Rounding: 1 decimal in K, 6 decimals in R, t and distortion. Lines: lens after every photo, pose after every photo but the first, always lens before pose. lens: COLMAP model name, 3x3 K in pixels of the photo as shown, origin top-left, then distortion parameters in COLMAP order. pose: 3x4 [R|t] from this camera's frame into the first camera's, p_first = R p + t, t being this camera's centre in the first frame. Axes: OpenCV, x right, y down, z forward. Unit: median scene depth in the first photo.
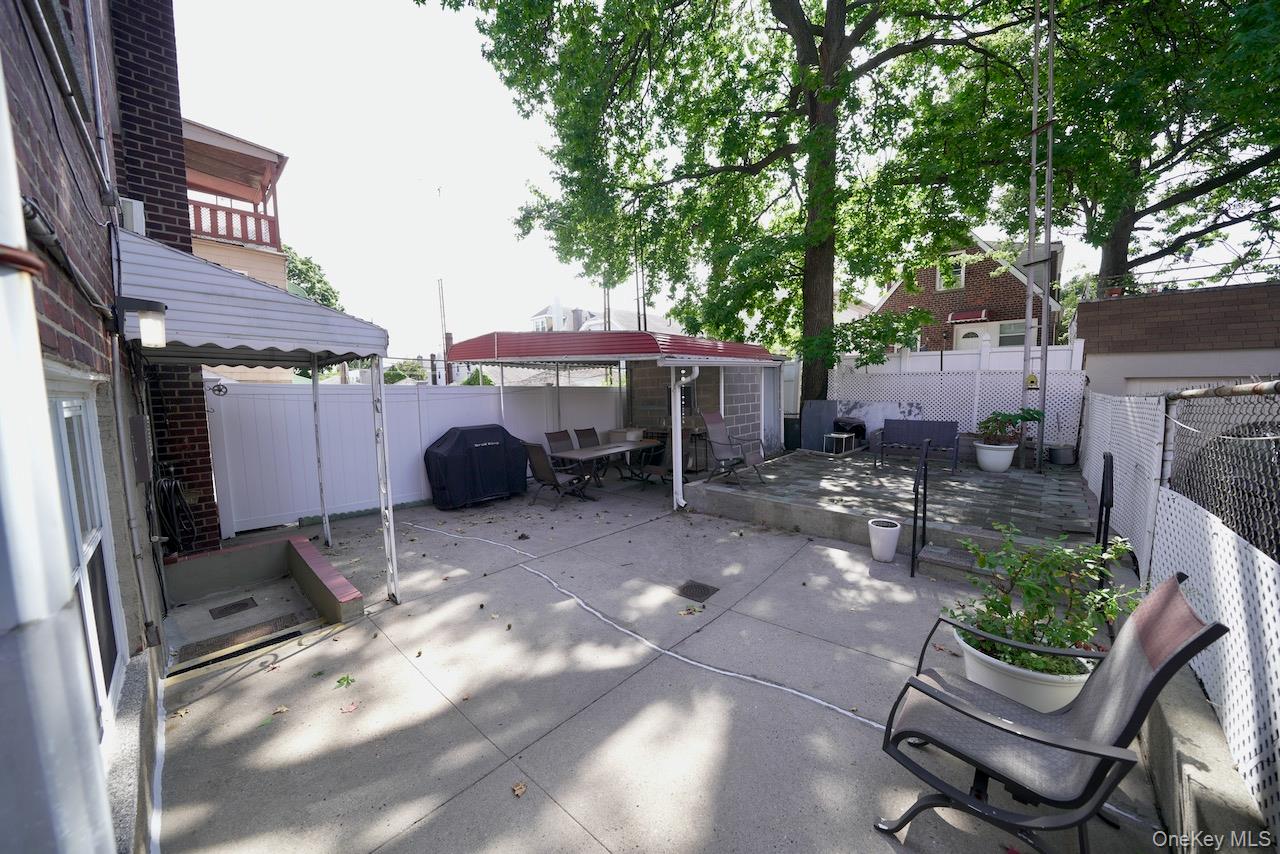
lens RADIAL K [[445.2, 0, 637.5], [0, 445.2, 429.6], [0, 0, 1]] dist [-0.020947, 0.000050]
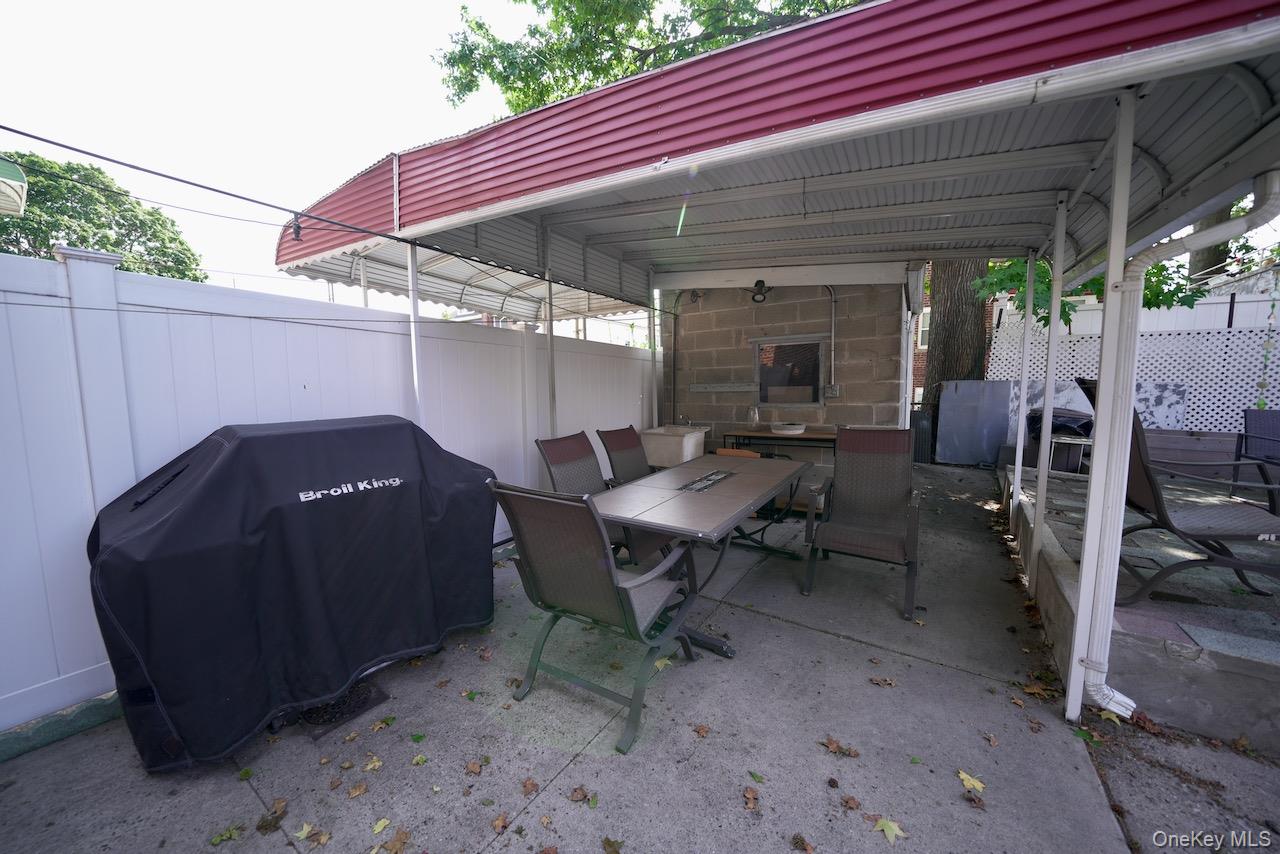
lens RADIAL K [[445.2, 0, 637.5], [0, 445.2, 429.6], [0, 0, 1]] dist [-0.020947, 0.000050]
pose [[0.986088, -0.001390, 0.166217, -0.181083], [-0.000082, 0.999961, 0.008852, -0.005028], [-0.166222, -0.008742, 0.986050, 0.600387]]
